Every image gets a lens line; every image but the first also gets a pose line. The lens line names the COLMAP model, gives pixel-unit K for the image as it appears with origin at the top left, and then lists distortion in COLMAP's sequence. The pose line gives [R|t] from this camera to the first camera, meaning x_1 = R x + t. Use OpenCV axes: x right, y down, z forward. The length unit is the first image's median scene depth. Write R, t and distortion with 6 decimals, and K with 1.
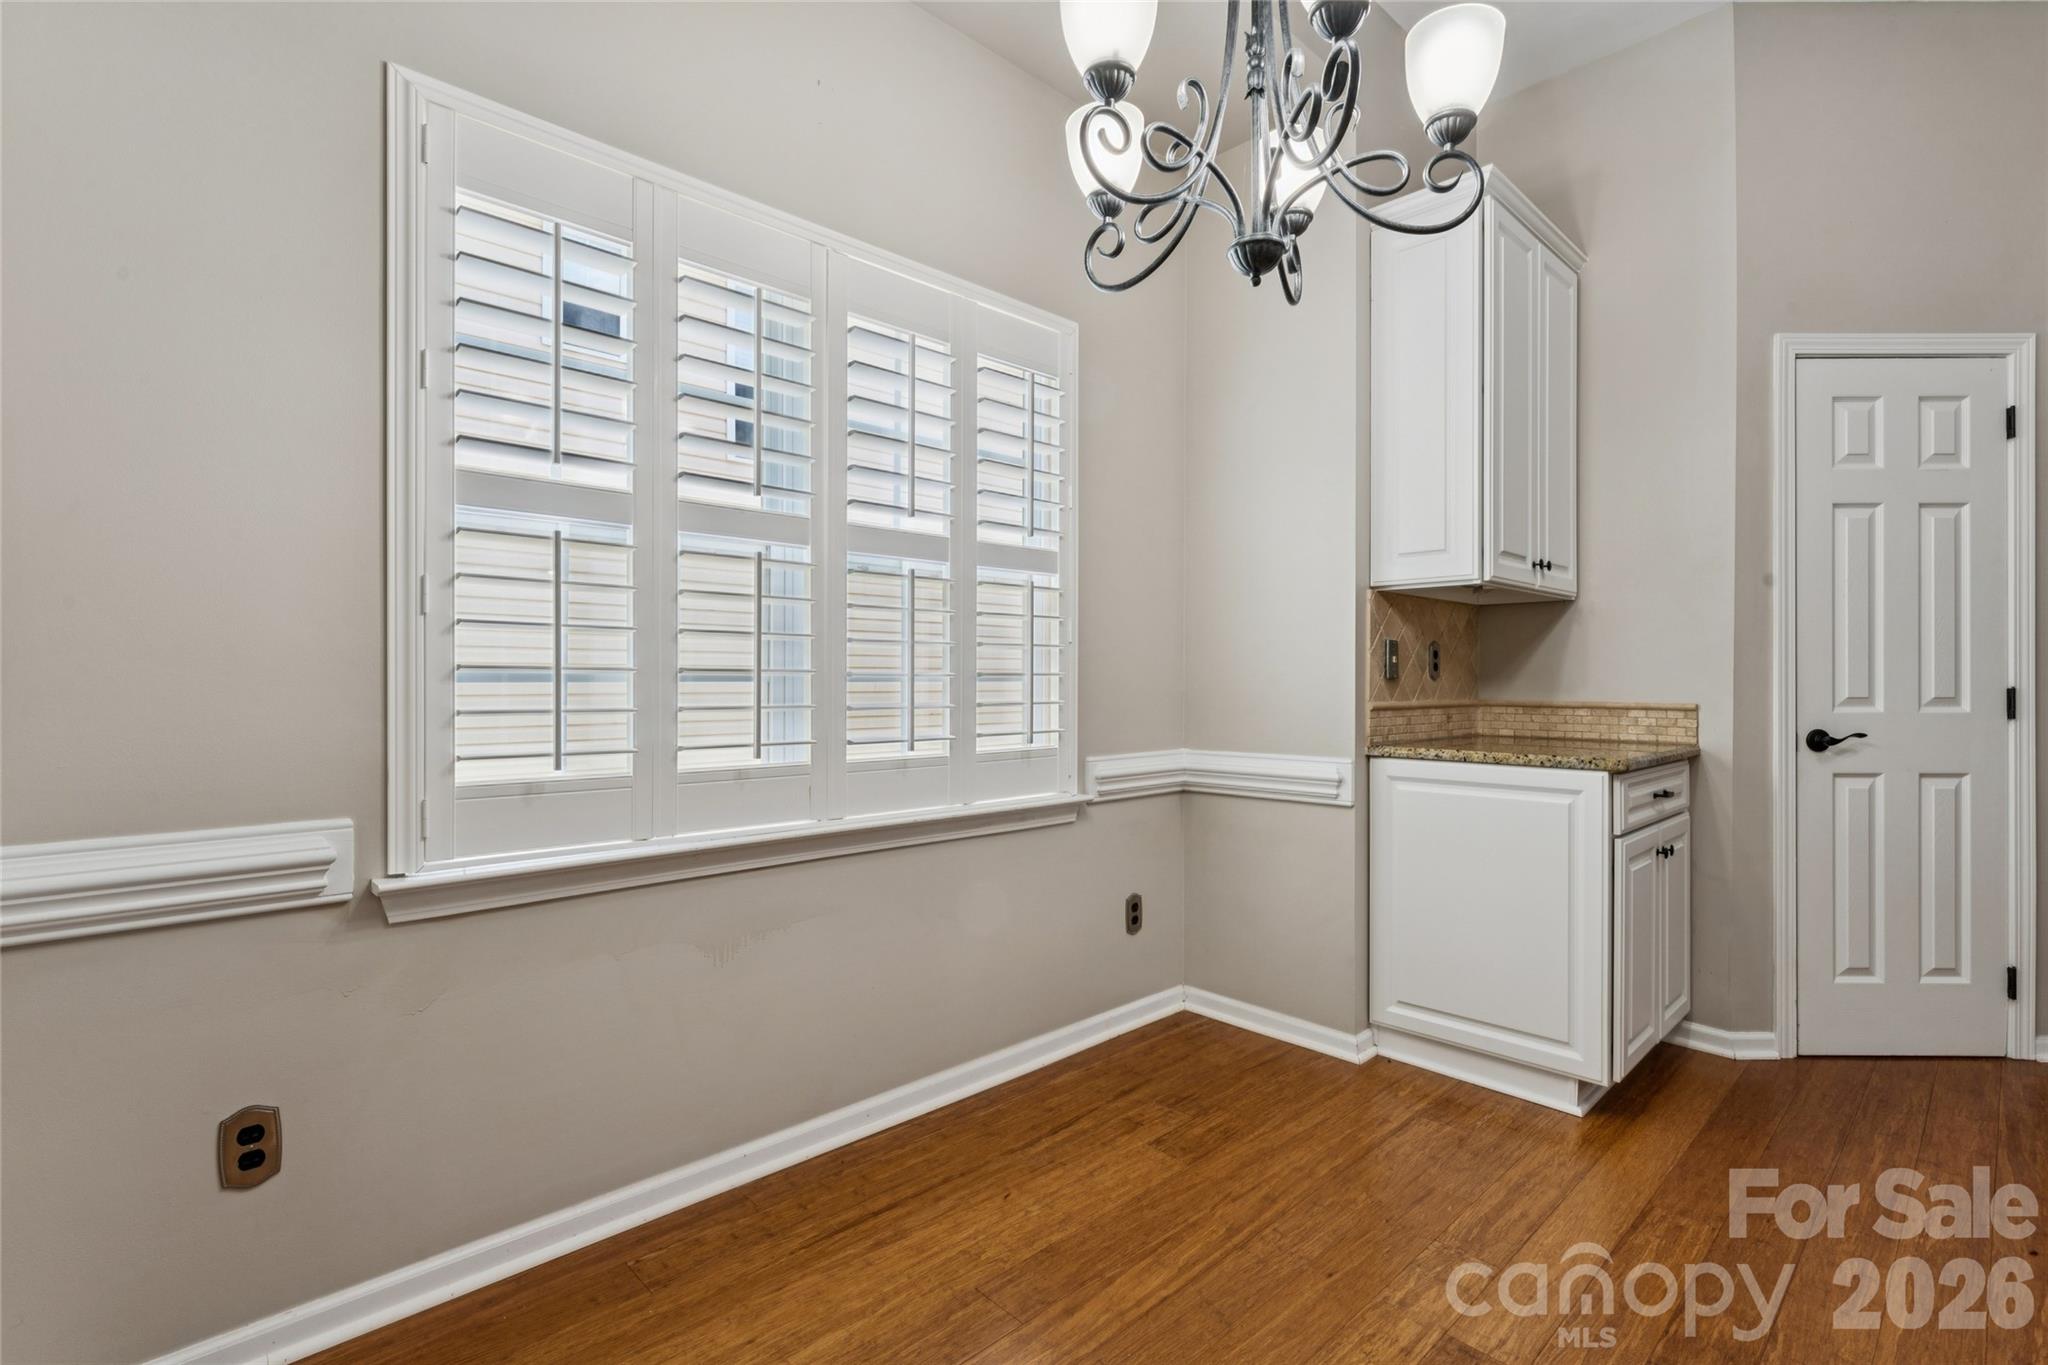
lens RADIAL K [[950.6, 0, 1046.3], [0, 950.6, 668.4], [0, 0, 1]] dist [0.000581, -0.000745]
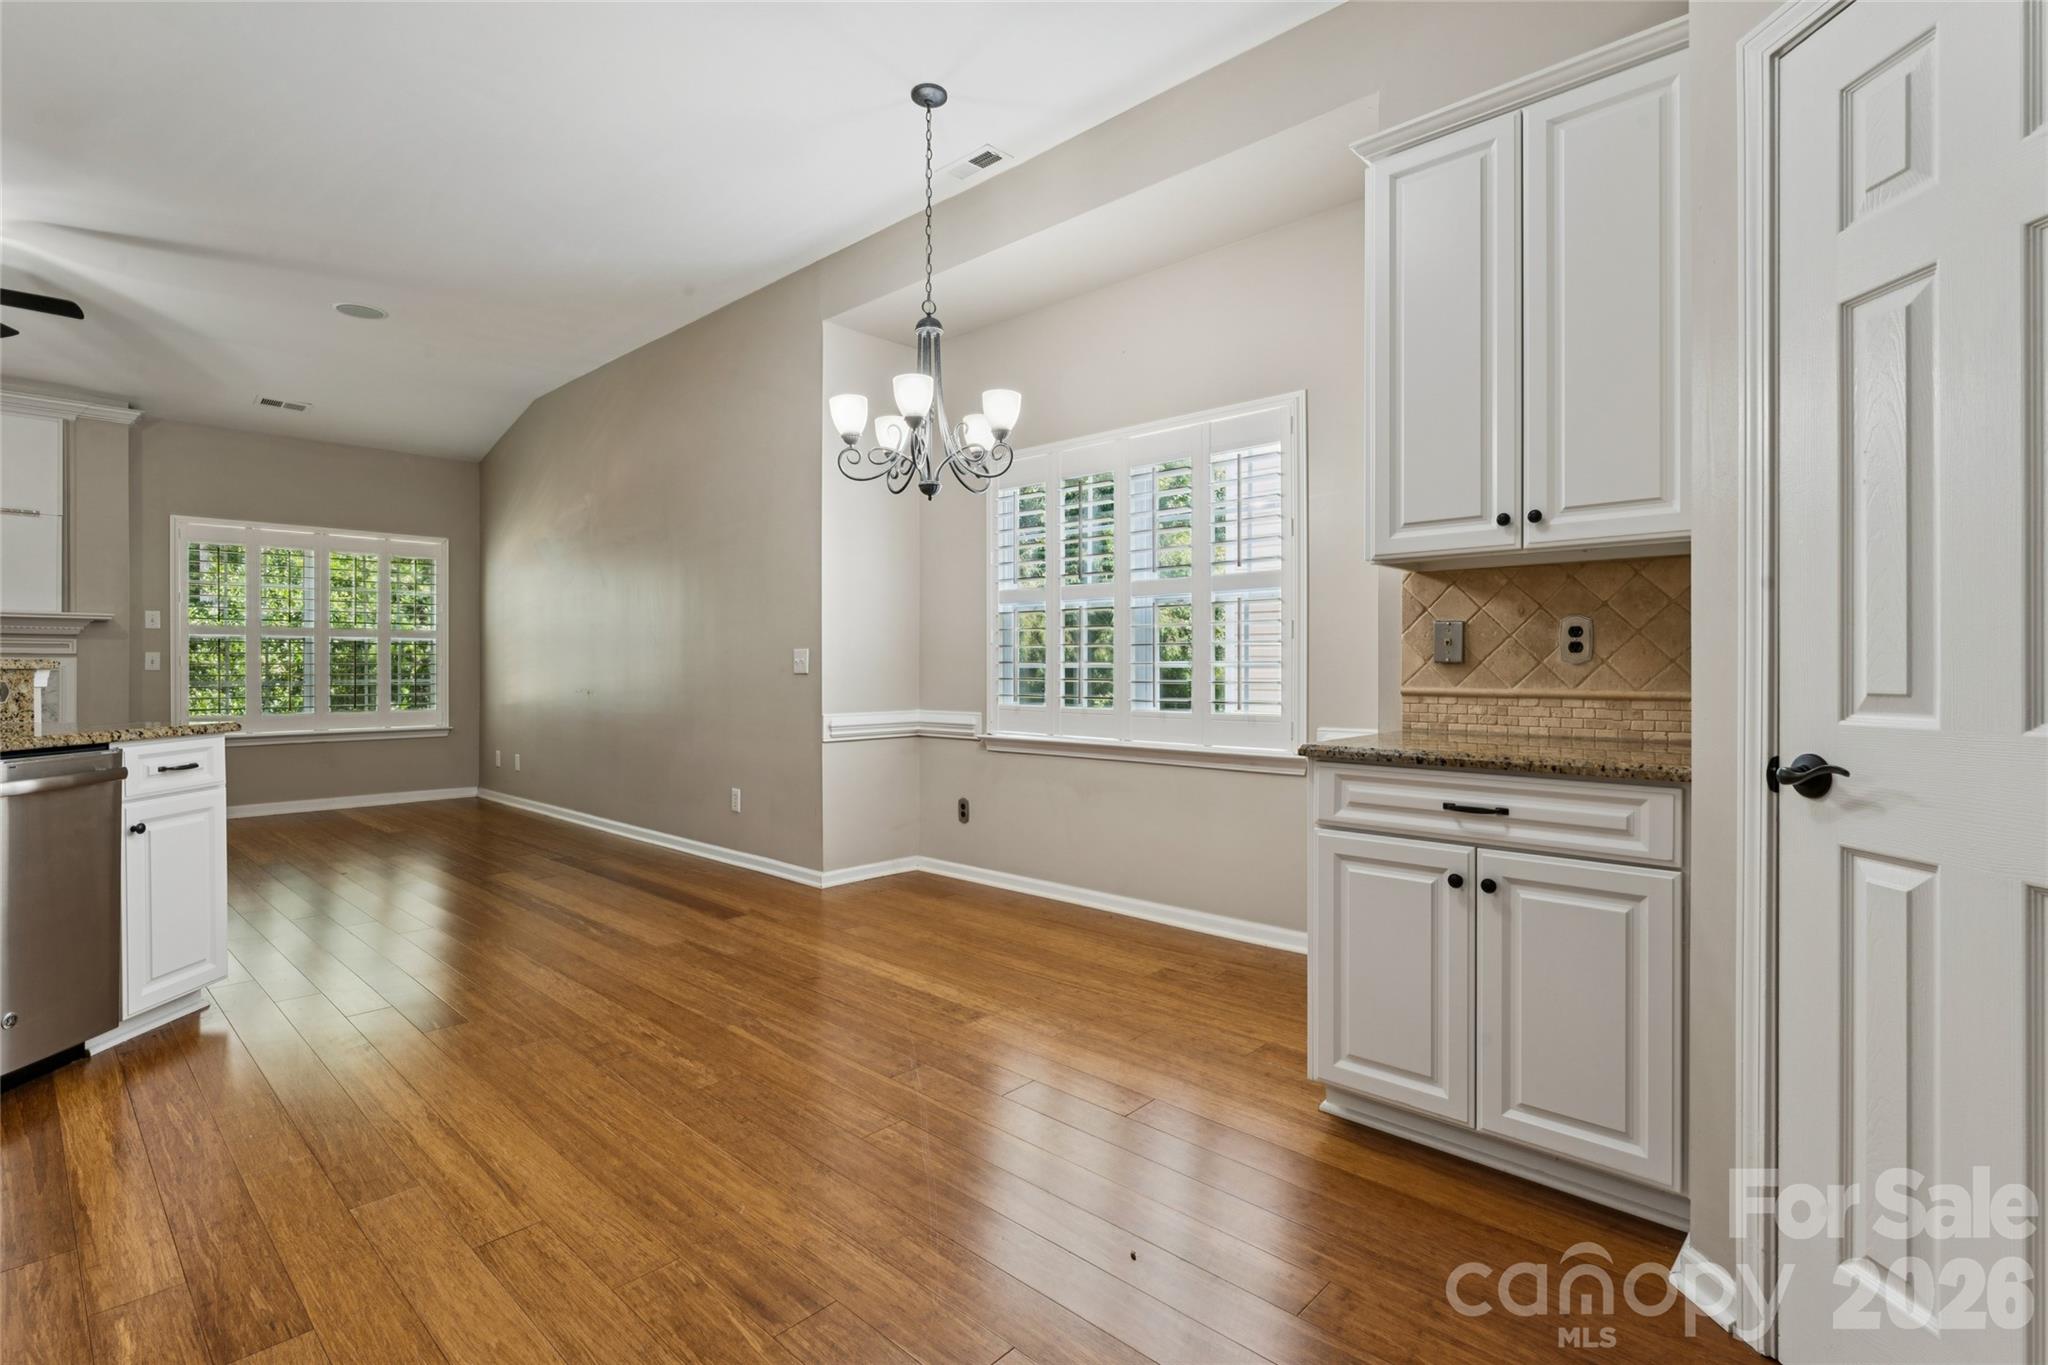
lens RADIAL K [[950.6, 0, 1030.3], [0, 950.6, 669.6], [0, 0, 1]] dist [0.000581, -0.000745]
pose [[0.056738, -0.004234, -0.998380, 1.348818], [0.005913, 0.999975, -0.003905, 0.019235], [0.998372, -0.005682, 0.056762, 0.577153]]
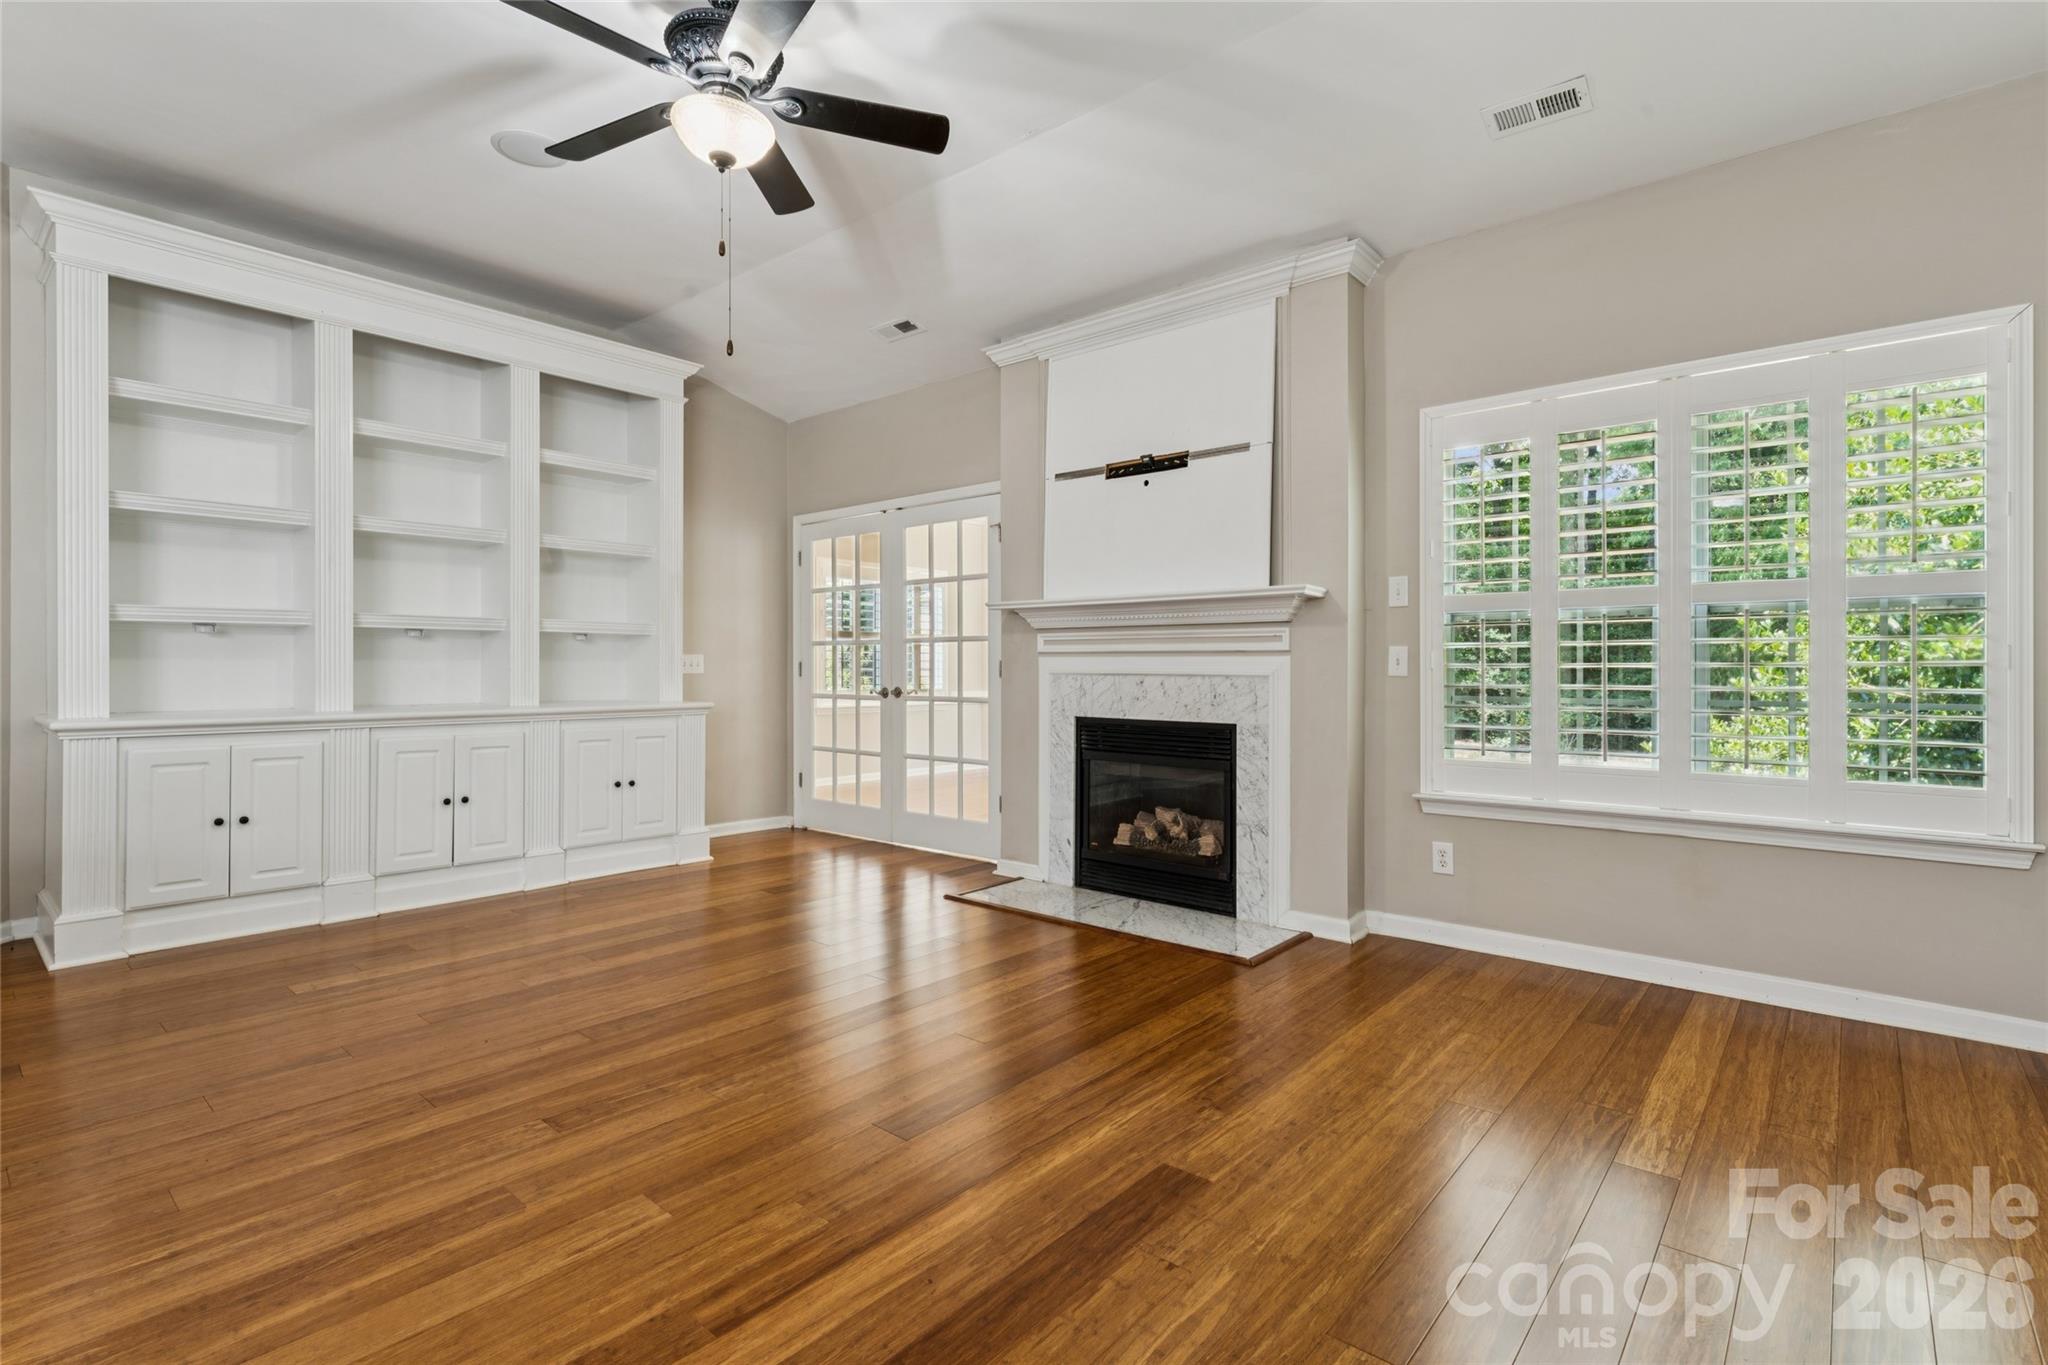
lens RADIAL K [[950.6, 0, 1026.7], [0, 950.6, 667.2], [0, 0, 1]] dist [0.000581, -0.000745]
pose [[-0.995142, -0.006519, -0.098236, -0.496135], [-0.005761, 0.999951, -0.007992, -0.000286], [0.098283, -0.007387, -0.995131, -0.135301]]
